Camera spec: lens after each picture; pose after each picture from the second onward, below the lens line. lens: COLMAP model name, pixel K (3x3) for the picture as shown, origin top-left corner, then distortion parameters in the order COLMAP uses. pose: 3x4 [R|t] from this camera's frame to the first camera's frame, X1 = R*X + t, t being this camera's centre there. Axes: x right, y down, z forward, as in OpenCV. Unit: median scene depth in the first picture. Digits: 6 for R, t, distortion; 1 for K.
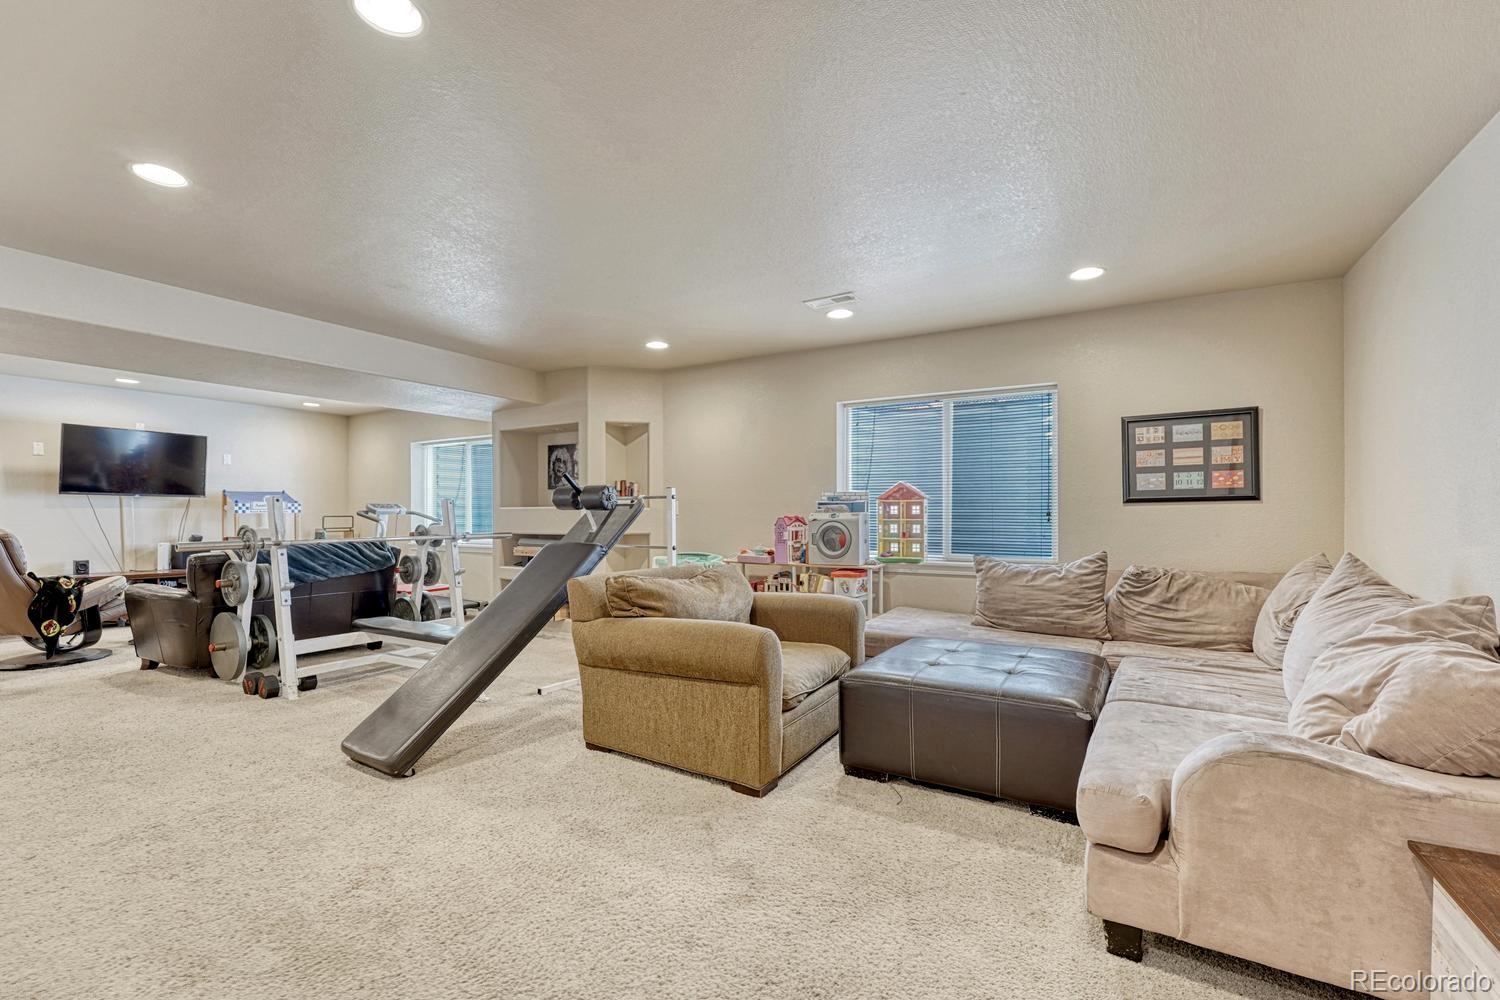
lens RADIAL K [[629.7, 0, 750.0], [0, 629.7, 508.1], [0, 0, 1]] dist [-0.021057, -0.001590]
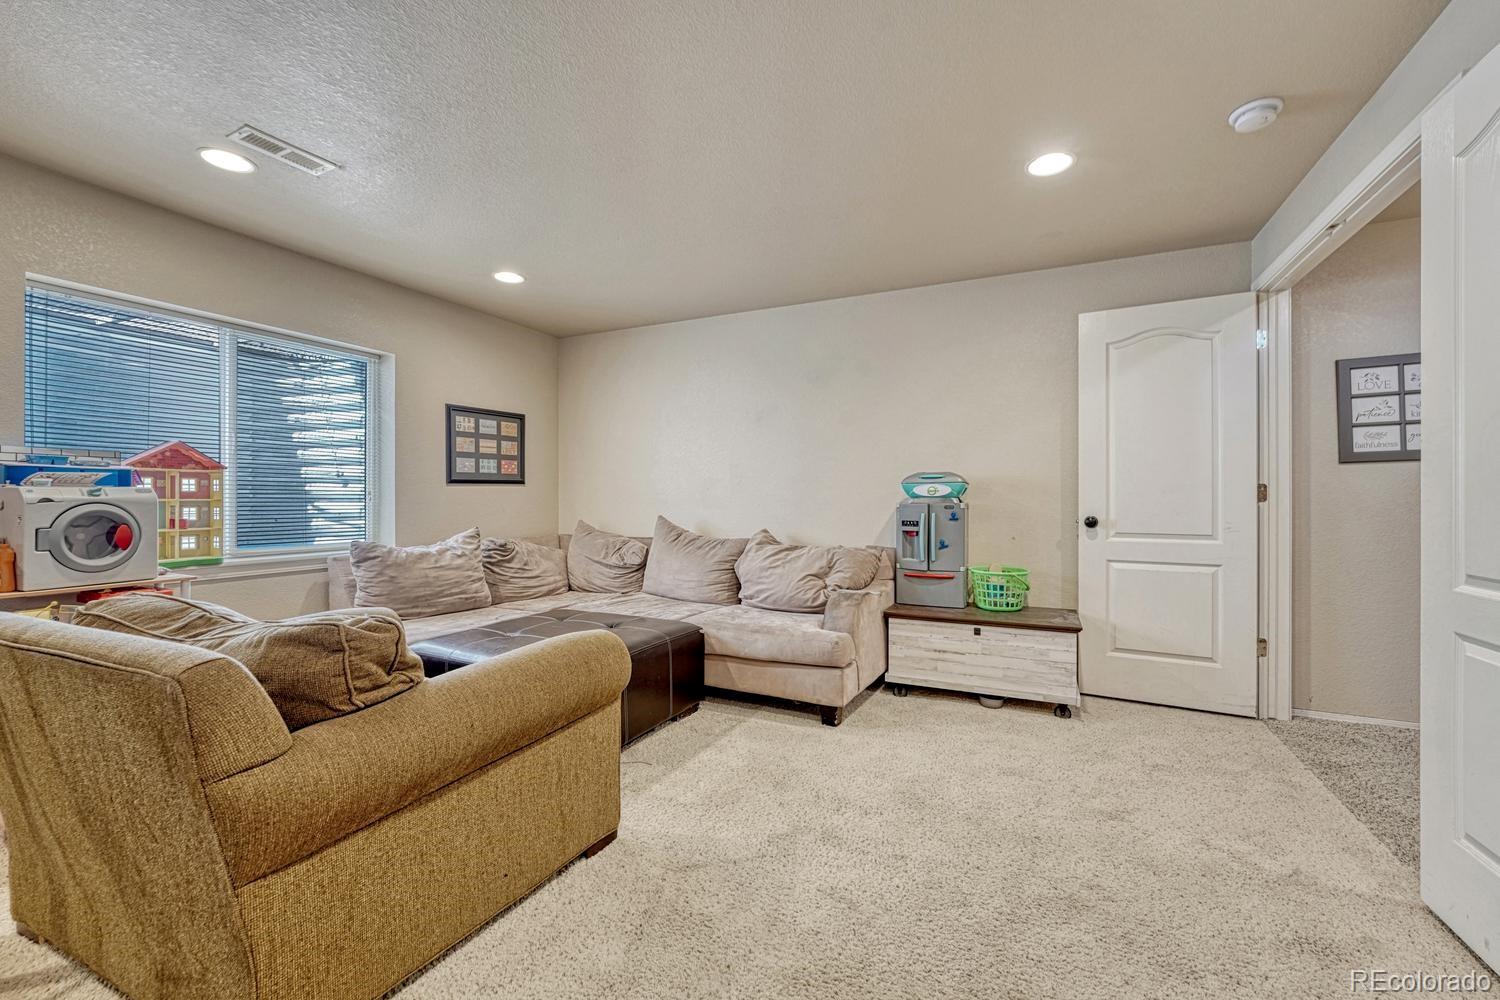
lens RADIAL K [[629.7, 0, 726.0], [0, 629.7, 495.2], [0, 0, 1]] dist [-0.021057, -0.001590]
pose [[-0.070672, 0.007194, 0.997474, -0.549242], [-0.008087, 0.999937, -0.007785, 0.017913], [-0.997467, -0.008617, -0.070610, 0.631093]]
